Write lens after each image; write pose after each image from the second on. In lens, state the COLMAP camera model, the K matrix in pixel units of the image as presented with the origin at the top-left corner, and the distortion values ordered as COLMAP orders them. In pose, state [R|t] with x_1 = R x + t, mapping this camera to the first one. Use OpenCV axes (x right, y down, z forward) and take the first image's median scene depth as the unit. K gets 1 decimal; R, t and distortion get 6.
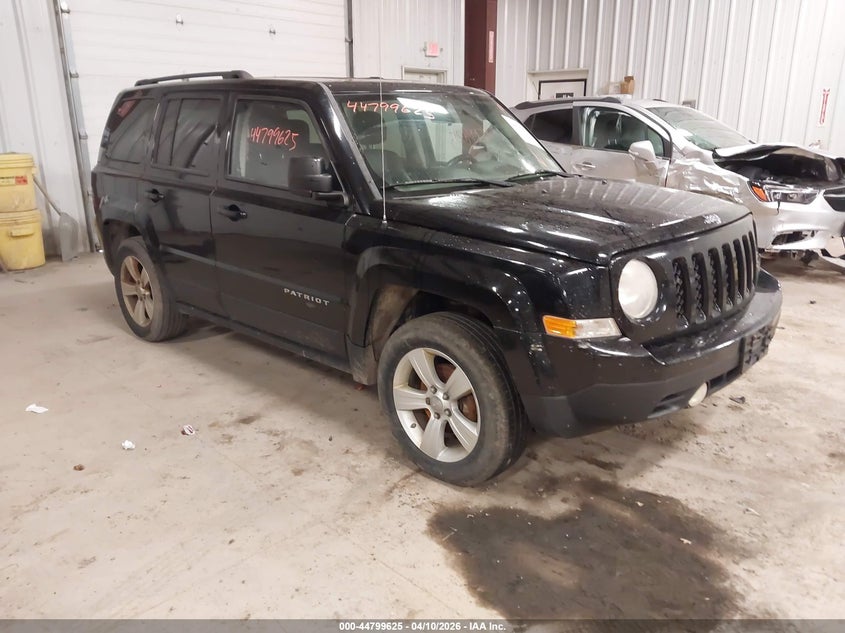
lens RADIAL K [[658.6, 0, 422.5], [0, 658.6, 316.5], [0, 0, 1]] dist [0.007068, 0.006744]
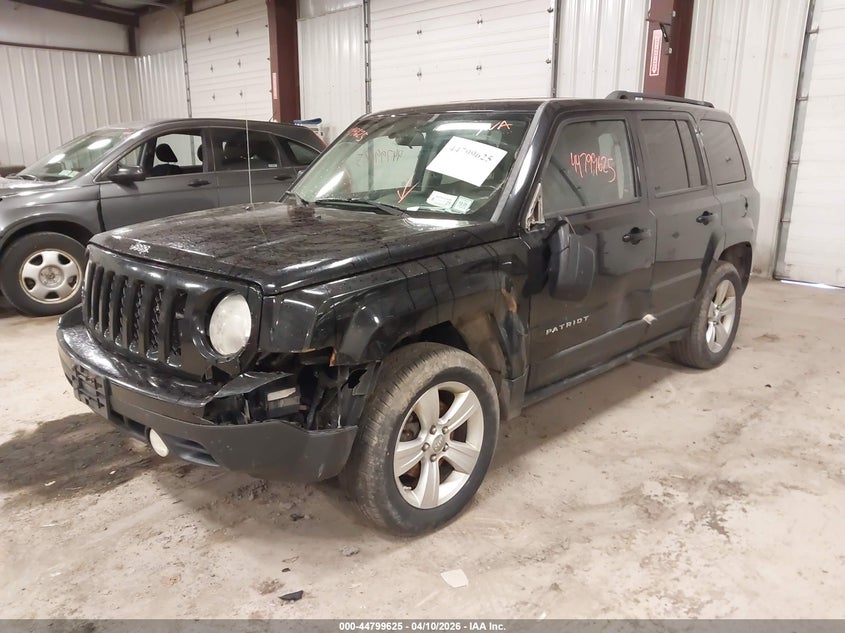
lens RADIAL K [[658.6, 0, 422.5], [0, 658.6, 316.5], [0, 0, 1]] dist [0.007068, 0.006744]
pose [[-0.011097, 0.257640, -0.966177, 1.191129], [-0.289840, 0.923927, 0.249703, -0.362178], [0.957011, 0.282807, 0.064421, 1.185646]]
